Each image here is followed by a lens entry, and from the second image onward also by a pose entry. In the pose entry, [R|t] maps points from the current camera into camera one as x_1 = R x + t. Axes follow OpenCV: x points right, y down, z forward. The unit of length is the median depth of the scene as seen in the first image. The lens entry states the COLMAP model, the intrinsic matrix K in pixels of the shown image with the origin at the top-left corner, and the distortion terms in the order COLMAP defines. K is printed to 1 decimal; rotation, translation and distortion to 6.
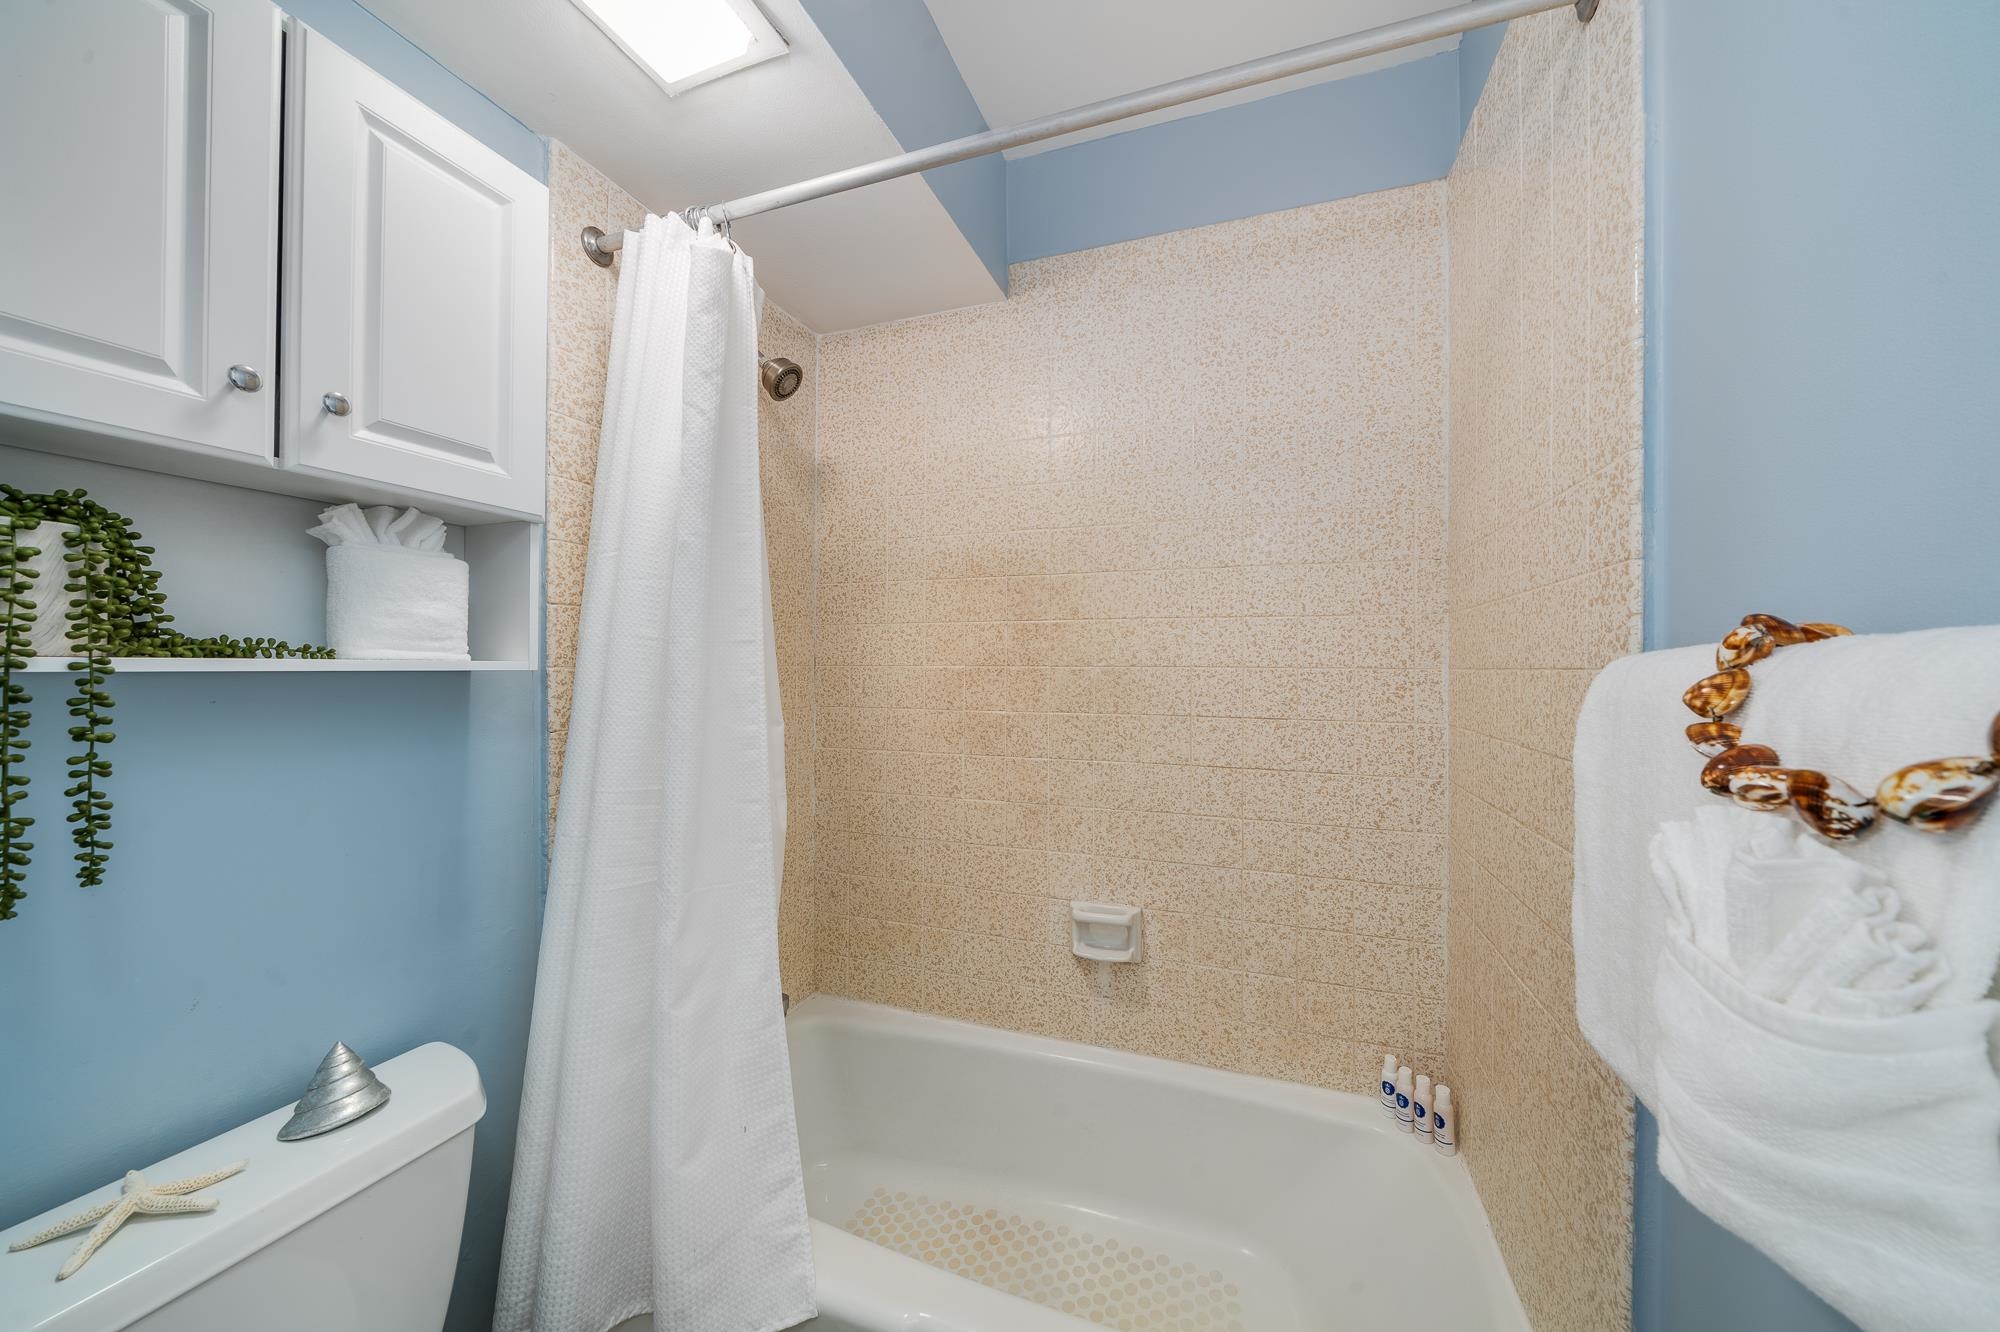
lens RADIAL K [[713.3, 0, 1002.8], [0, 713.3, 664.7], [0, 0, 1]] dist [-0.001584, -0.000052]
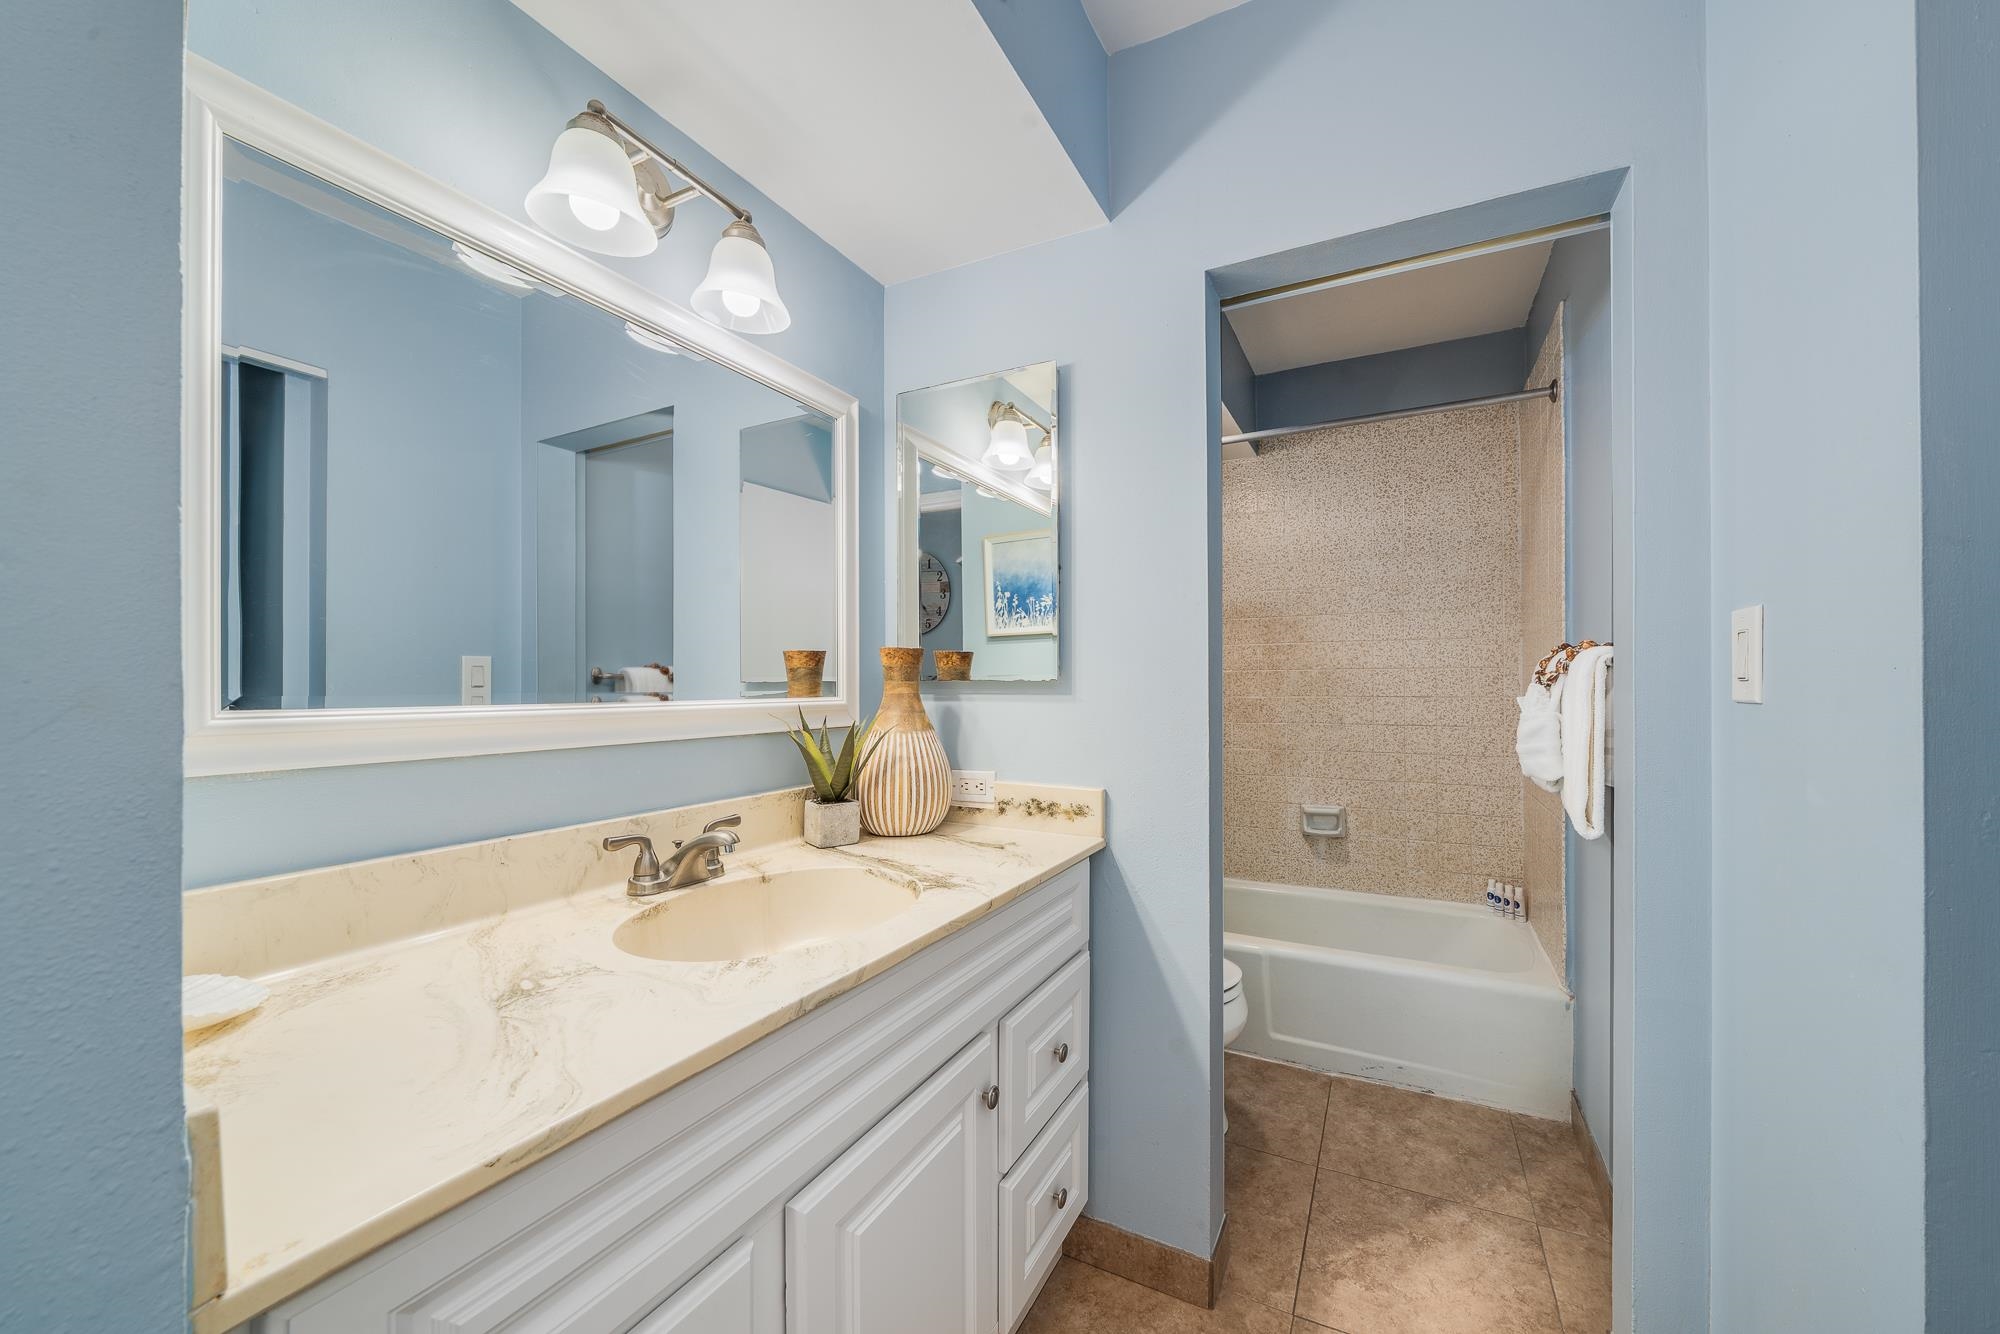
lens RADIAL K [[828.4, 0, 998.7], [0, 828.4, 682.9], [0, 0, 1]] dist [0.001161, 0.000125]
pose [[0.993972, -0.010777, -0.109107, -0.444008], [0.010779, 0.999942, -0.000575, 0.030557], [0.109106, -0.000605, 0.994030, -1.167534]]
